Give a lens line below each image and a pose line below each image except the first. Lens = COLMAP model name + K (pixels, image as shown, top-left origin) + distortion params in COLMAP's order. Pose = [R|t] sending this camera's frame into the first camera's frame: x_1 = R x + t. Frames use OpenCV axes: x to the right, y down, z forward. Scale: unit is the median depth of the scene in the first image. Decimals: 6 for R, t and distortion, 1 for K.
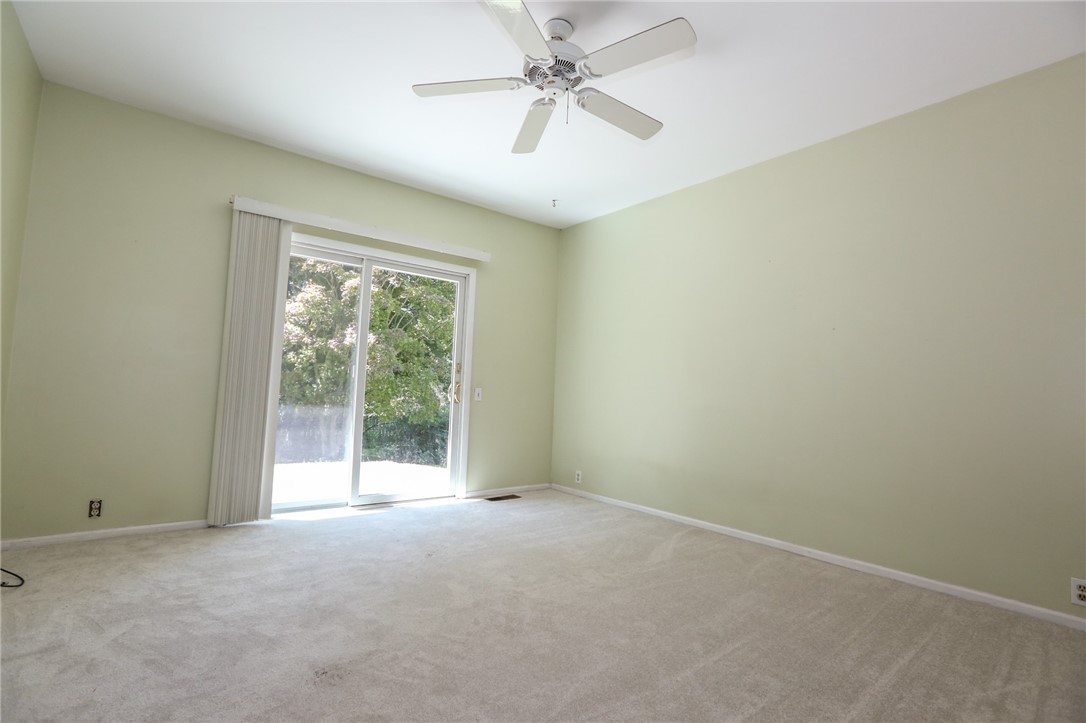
lens RADIAL K [[493.2, 0, 541.2], [0, 493.2, 362.1], [0, 0, 1]] dist [-0.025592, 0.003414]
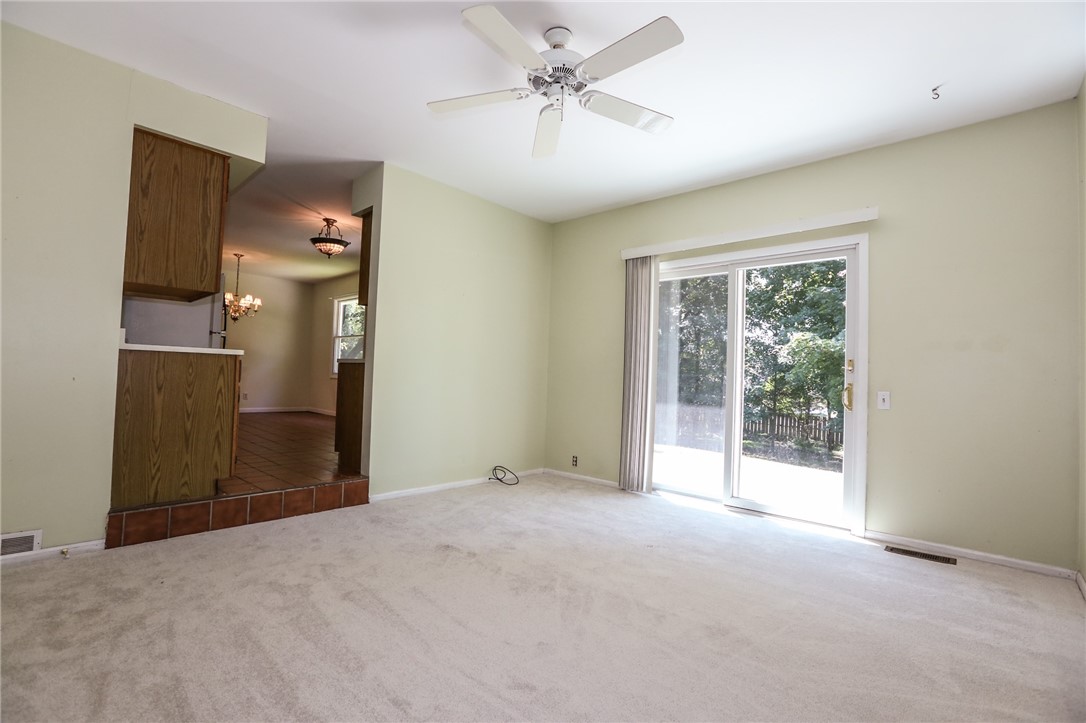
lens RADIAL K [[493.2, 0, 539.4], [0, 493.2, 359.4], [0, 0, 1]] dist [-0.025592, 0.003414]
pose [[0.178596, -0.067371, -0.981613, 0.663824], [0.029673, 0.997568, -0.063068, 0.047483], [0.983475, -0.017864, 0.180161, 0.498231]]
